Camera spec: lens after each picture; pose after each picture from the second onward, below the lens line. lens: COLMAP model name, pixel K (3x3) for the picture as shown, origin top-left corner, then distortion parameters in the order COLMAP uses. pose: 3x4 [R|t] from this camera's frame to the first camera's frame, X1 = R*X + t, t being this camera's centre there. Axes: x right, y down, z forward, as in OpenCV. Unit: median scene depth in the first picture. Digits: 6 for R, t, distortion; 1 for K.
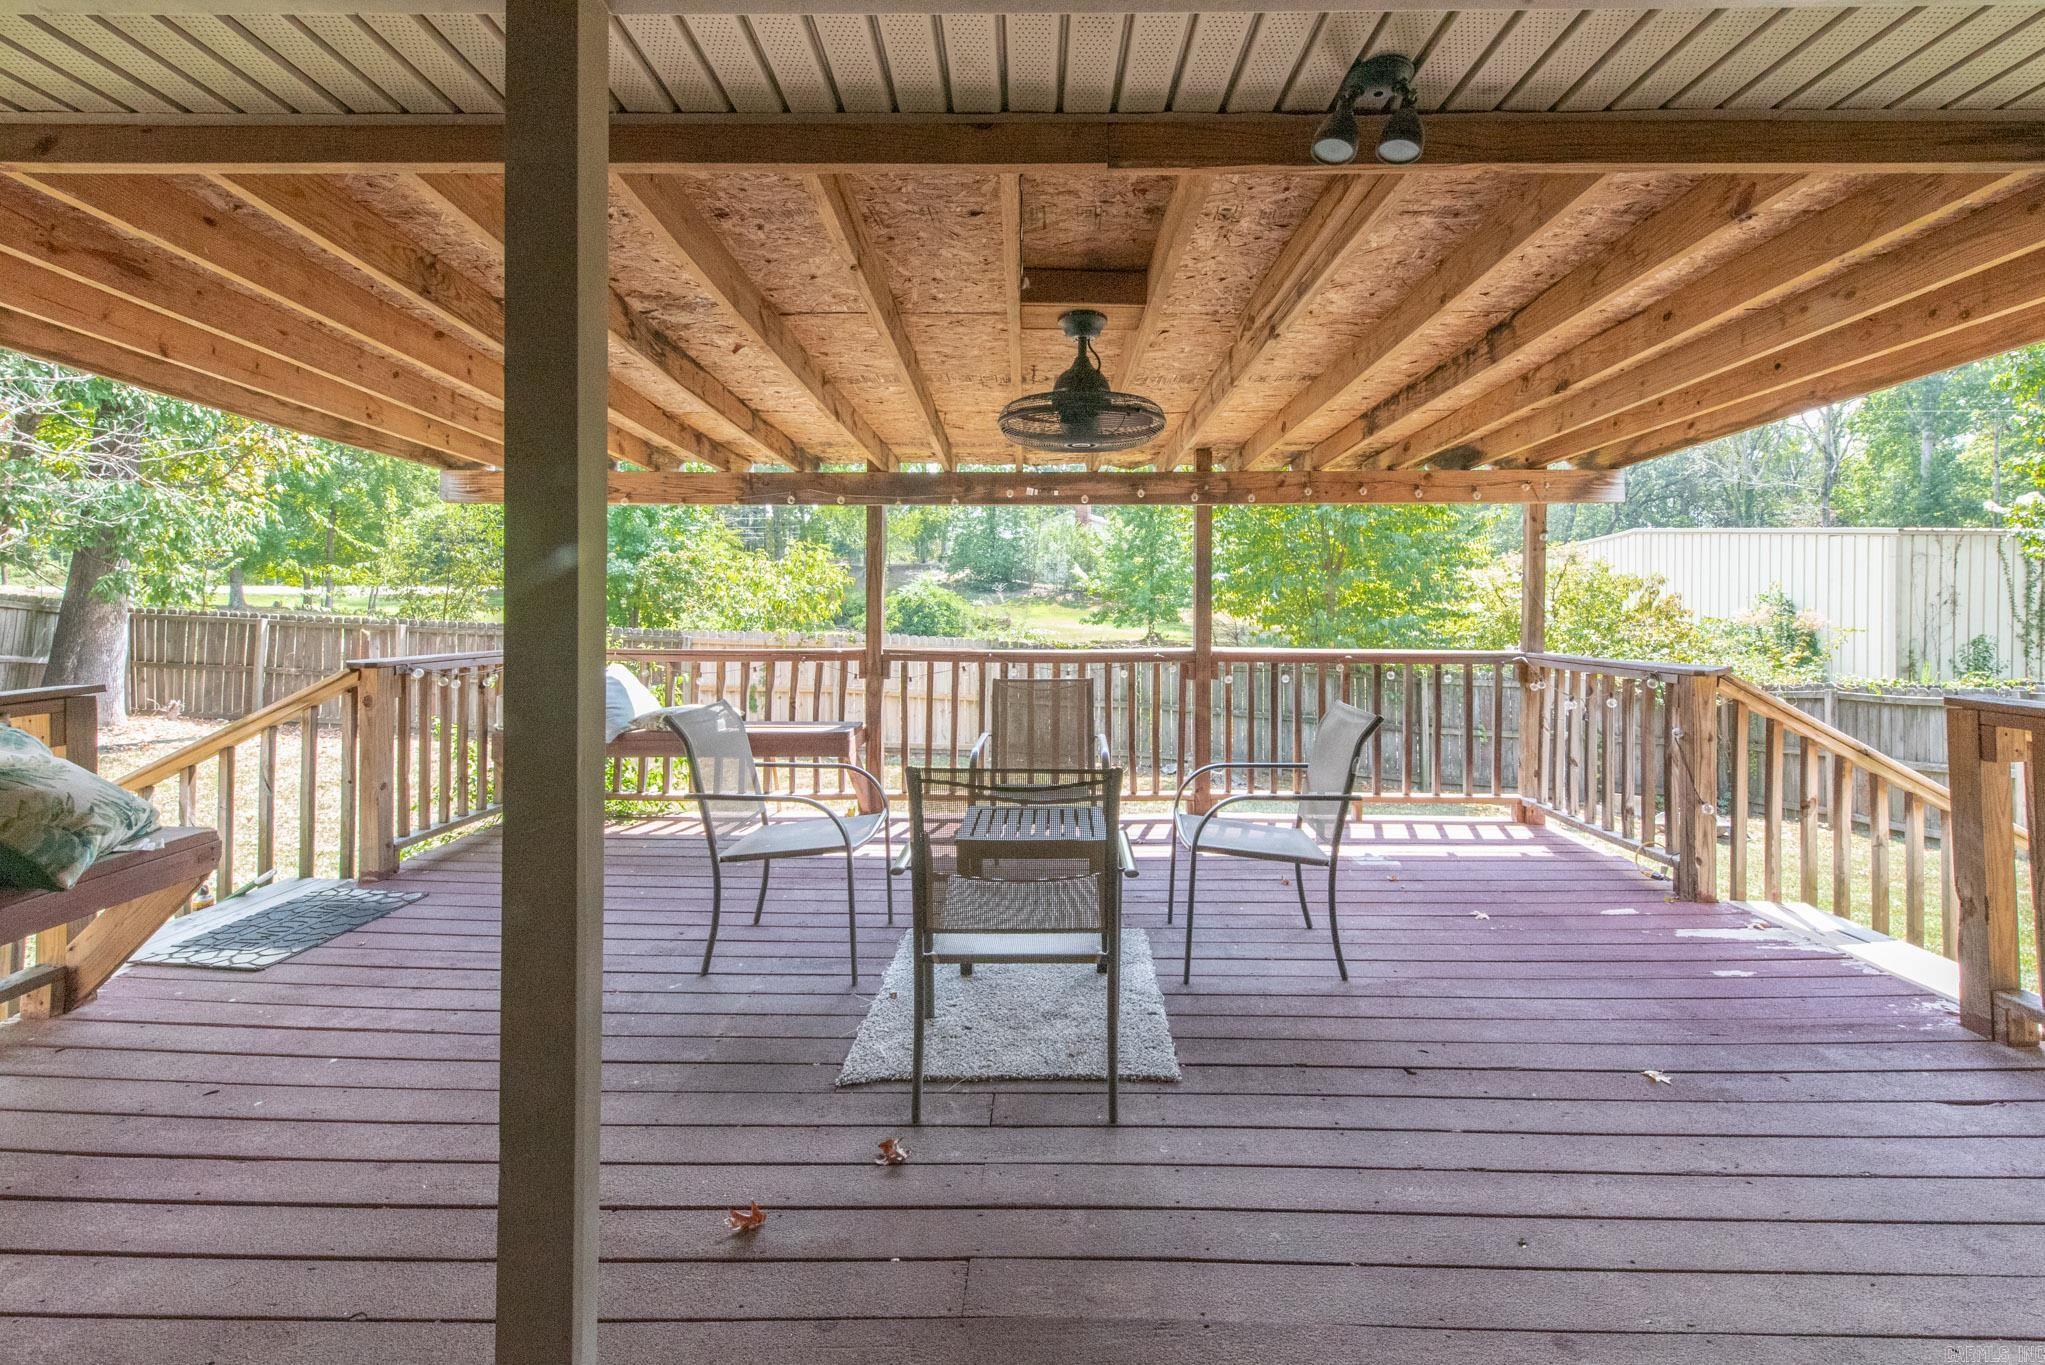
lens RADIAL K [[885.5, 0, 1015.7], [0, 885.5, 595.9], [0, 0, 1]] dist [0.014189, -0.000327]
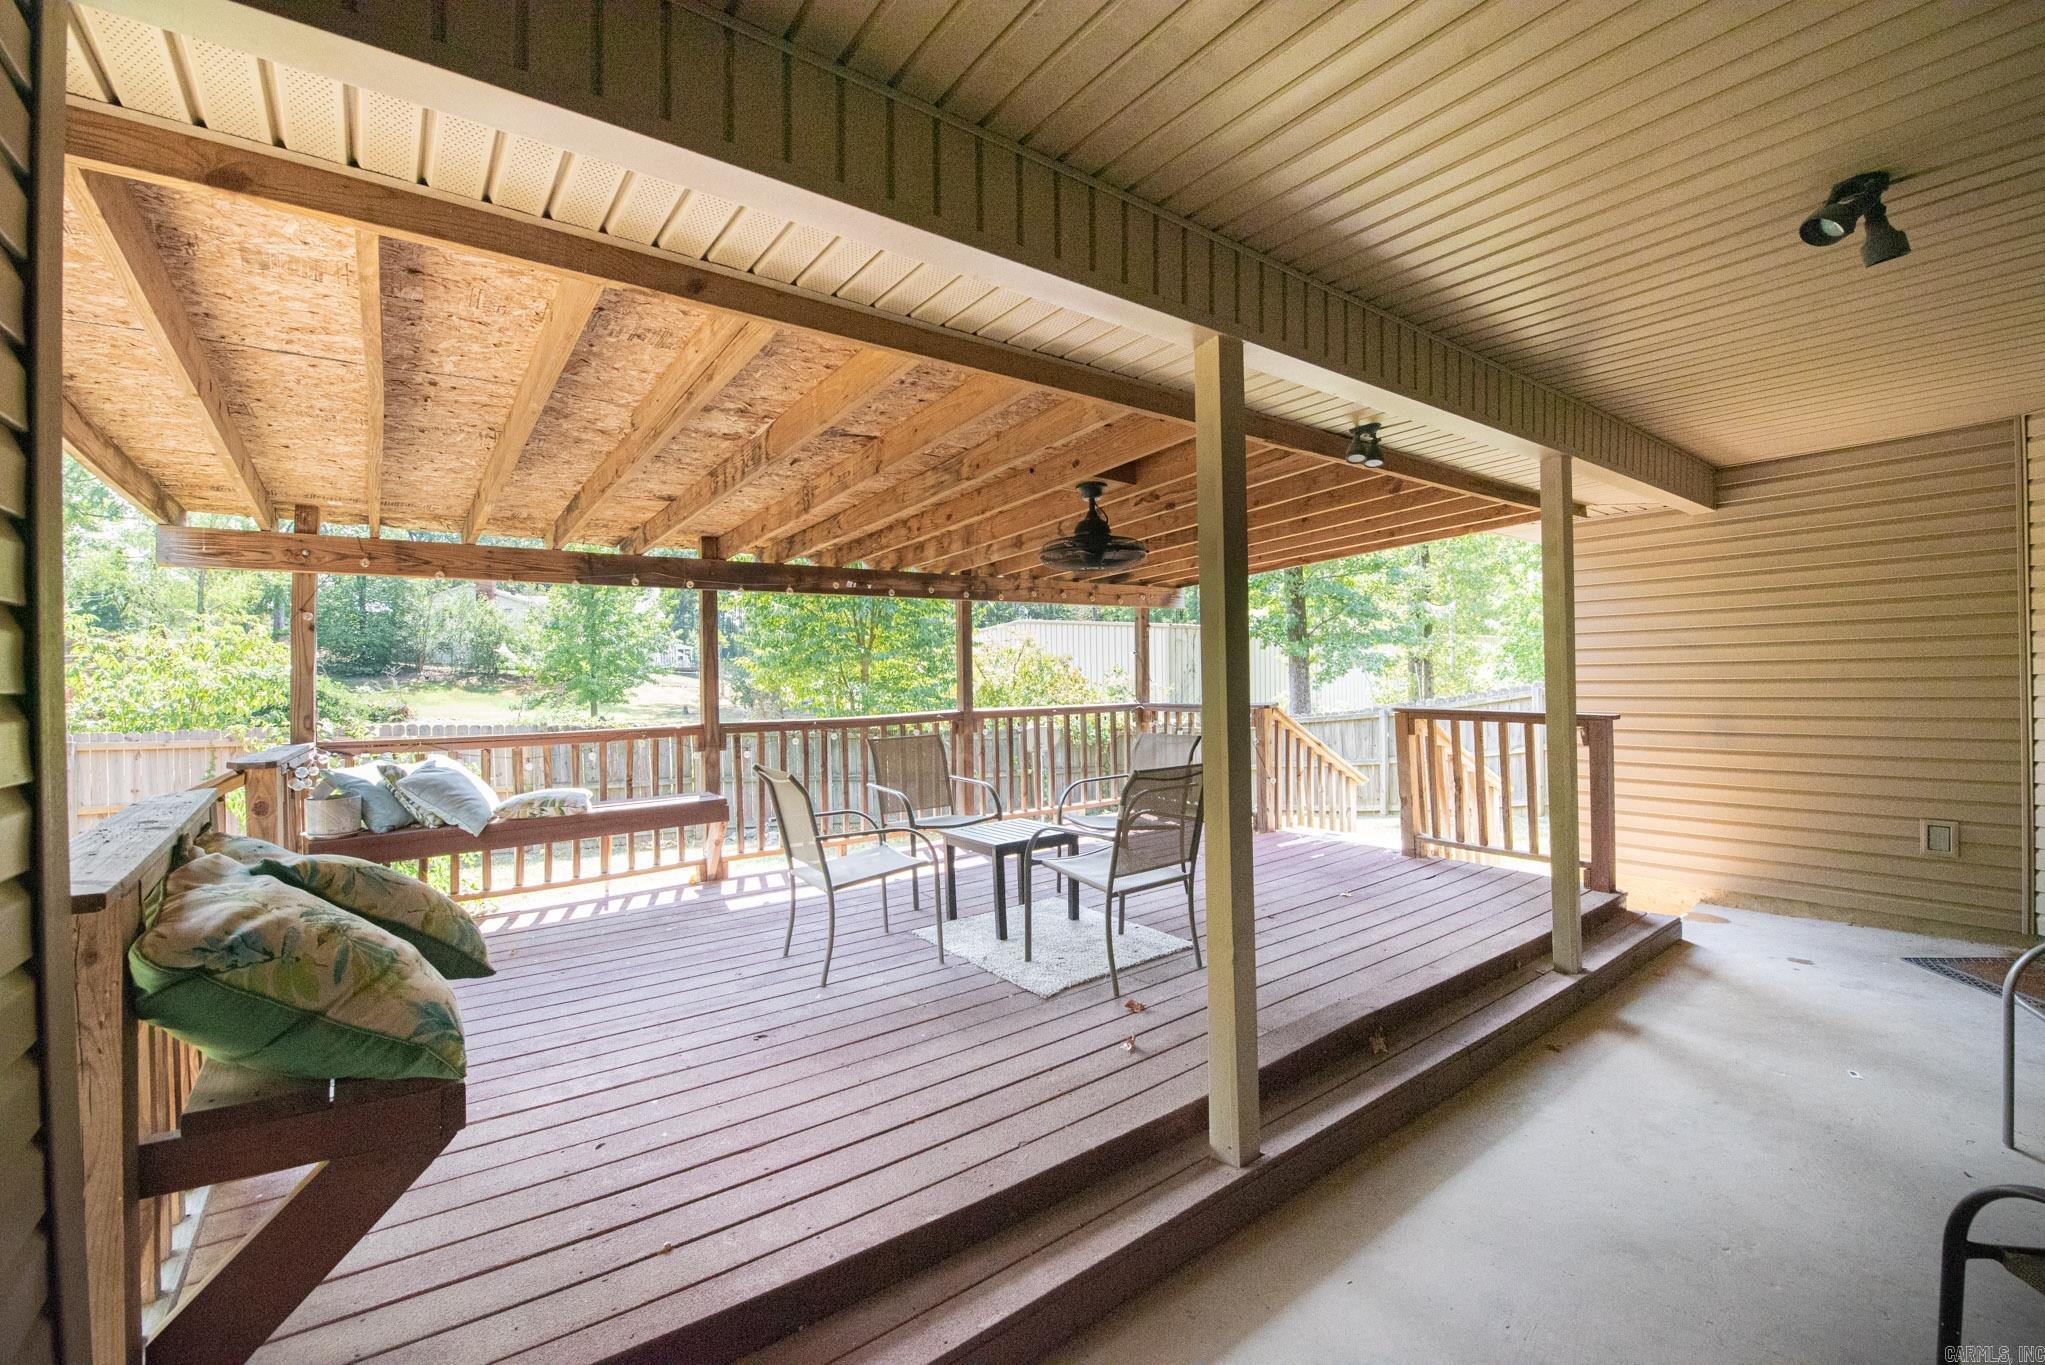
lens RADIAL K [[855.4, 0, 998.3], [0, 855.4, 675.9], [0, 0, 1]] dist [-0.000165, 0.000029]
pose [[0.793432, -0.018973, 0.608363, -0.533851], [0.018510, 0.999804, 0.007041, 0.001540], [-0.608378, 0.005674, 0.793627, -0.039932]]
